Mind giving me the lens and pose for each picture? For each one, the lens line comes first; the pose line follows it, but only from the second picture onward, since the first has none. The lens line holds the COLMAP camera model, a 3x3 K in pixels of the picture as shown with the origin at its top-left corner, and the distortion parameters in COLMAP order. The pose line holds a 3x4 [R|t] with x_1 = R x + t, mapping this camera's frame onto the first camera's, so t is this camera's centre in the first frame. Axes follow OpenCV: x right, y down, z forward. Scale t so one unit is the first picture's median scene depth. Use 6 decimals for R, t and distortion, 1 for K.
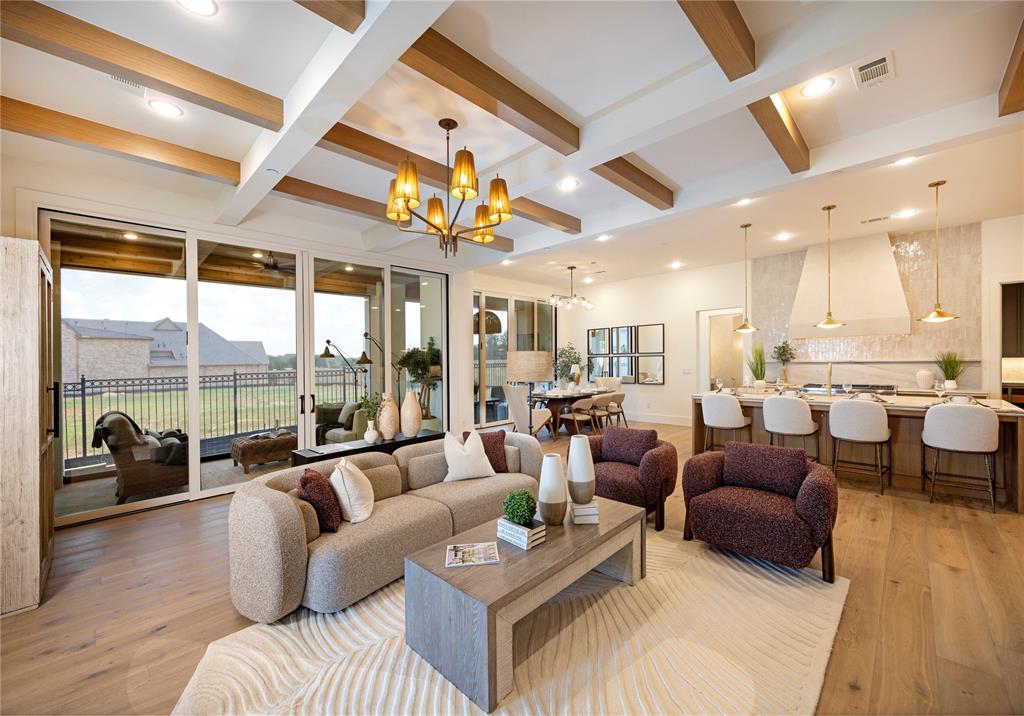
lens RADIAL K [[423.7, 0, 529.6], [0, 423.7, 373.1], [0, 0, 1]] dist [-0.005808, -0.000137]
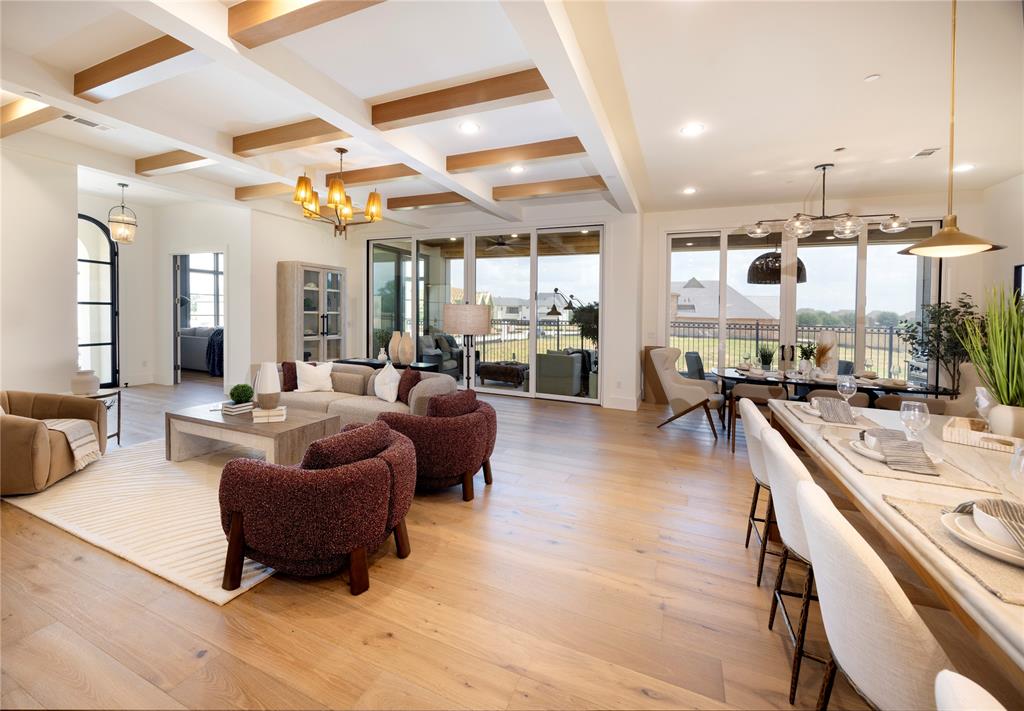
lens RADIAL K [[423.7, 0, 502.0], [0, 423.7, 322.3], [0, 0, 1]] dist [-0.005808, -0.000137]
pose [[0.339553, 0.048472, -0.939337, 0.587348], [-0.061266, 0.997690, 0.029336, -0.025726], [0.938590, 0.047589, 0.341738, 0.444625]]
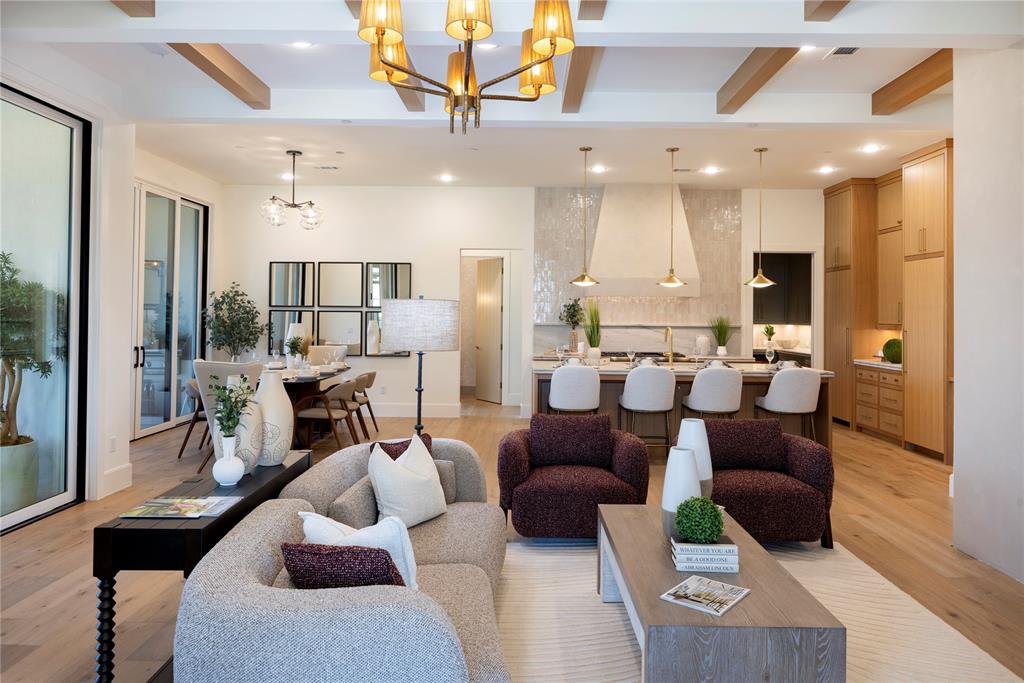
lens RADIAL K [[682.3, 0, 564.8], [0, 682.3, 331.7], [0, 0, 1]] dist [-0.003975, 0.001817]
pose [[0.718765, 0.008297, 0.695204, -0.319461], [-0.000270, 0.999932, -0.011655, 0.002006], [-0.695253, 0.008190, 0.718718, 0.102472]]
